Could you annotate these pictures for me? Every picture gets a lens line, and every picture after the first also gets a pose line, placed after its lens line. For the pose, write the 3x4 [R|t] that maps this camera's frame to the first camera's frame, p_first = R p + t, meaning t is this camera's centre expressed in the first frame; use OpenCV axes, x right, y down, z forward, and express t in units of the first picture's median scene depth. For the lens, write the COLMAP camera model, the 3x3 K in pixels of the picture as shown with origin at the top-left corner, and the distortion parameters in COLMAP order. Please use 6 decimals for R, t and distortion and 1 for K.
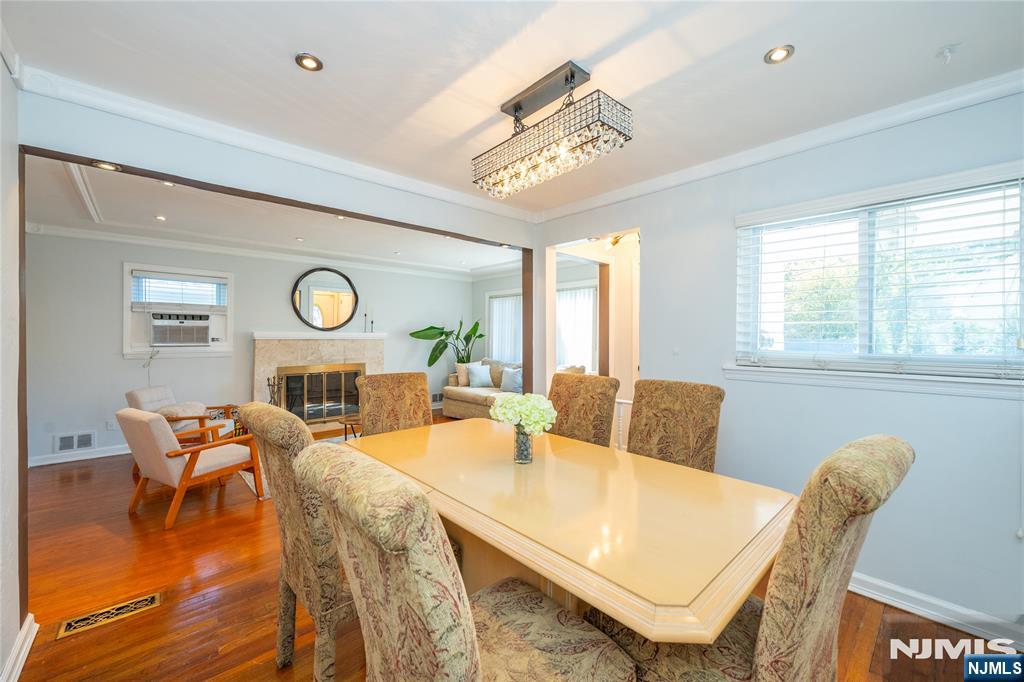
lens RADIAL K [[403.1, 0, 511.4], [0, 403.1, 336.3], [0, 0, 1]] dist [0.000526, 0.000329]
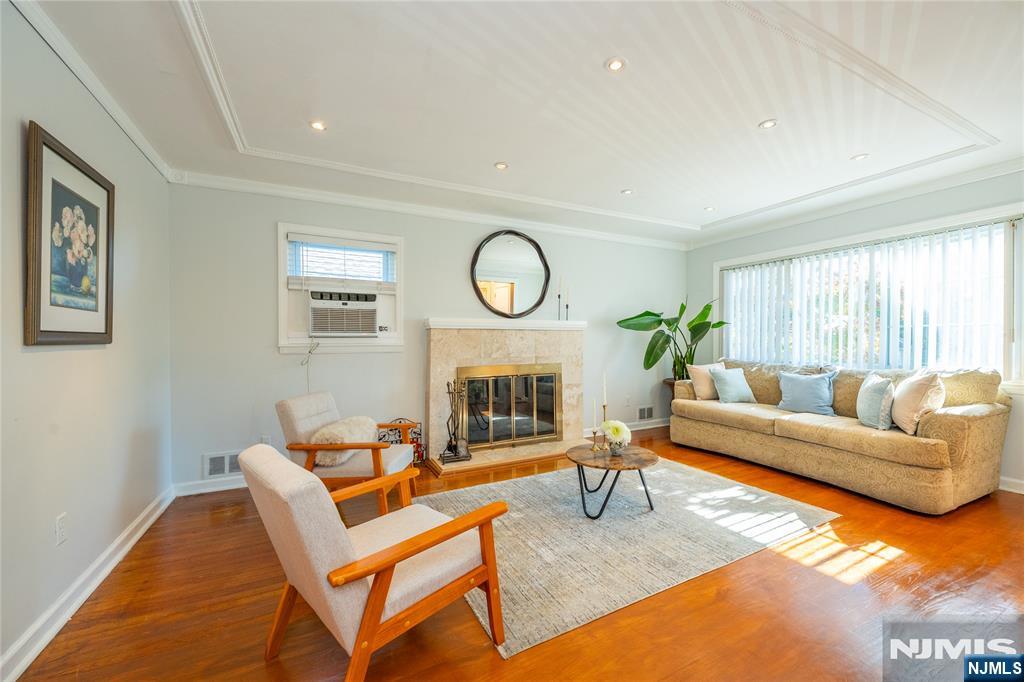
lens RADIAL K [[401.3, 0, 512.0], [0, 401.3, 343.2], [0, 0, 1]] dist [-0.001030, -0.000004]
pose [[0.961264, -0.008144, -0.275509, -0.305065], [0.009327, 0.999952, 0.002983, 0.034056], [0.275471, -0.005437, 0.961294, 0.359222]]
